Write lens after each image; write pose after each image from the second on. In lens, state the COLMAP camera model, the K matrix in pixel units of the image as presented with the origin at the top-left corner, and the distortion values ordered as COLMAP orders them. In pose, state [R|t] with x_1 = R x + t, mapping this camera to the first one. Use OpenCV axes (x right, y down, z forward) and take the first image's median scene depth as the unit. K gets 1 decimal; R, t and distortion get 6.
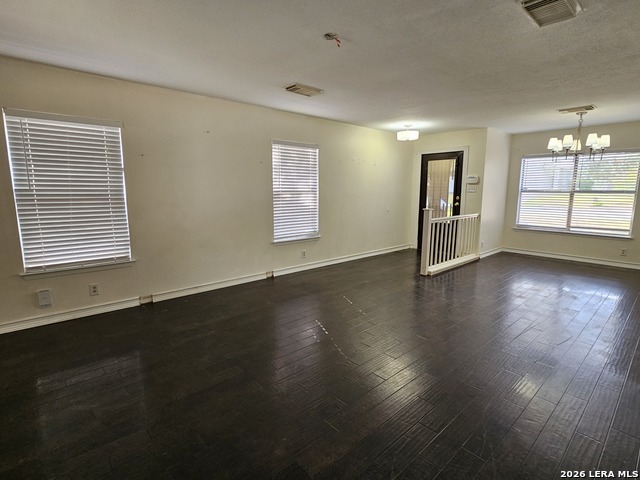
lens RADIAL K [[331.6, 0, 322.1], [0, 331.6, 242.2], [0, 0, 1]] dist [-0.001236, 0.002132]
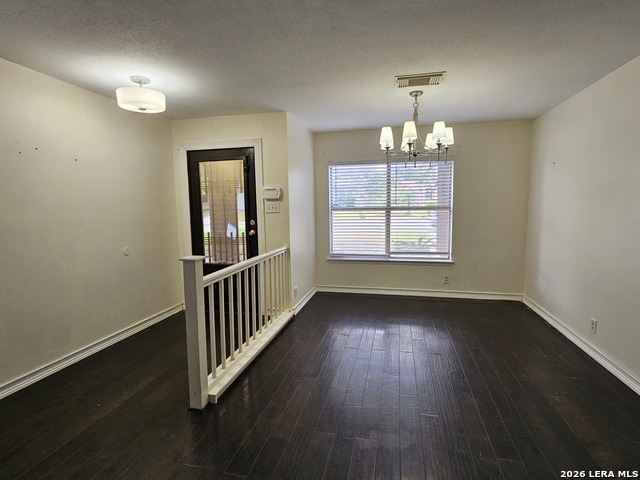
lens RADIAL K [[331.6, 0, 322.8], [0, 331.6, 240.1], [0, 0, 1]] dist [-0.001236, 0.002132]
pose [[0.823905, -0.073025, 0.562004, 0.173473], [0.106288, 0.993978, -0.026664, -0.072704], [-0.556672, 0.081703, 0.826705, 0.433136]]
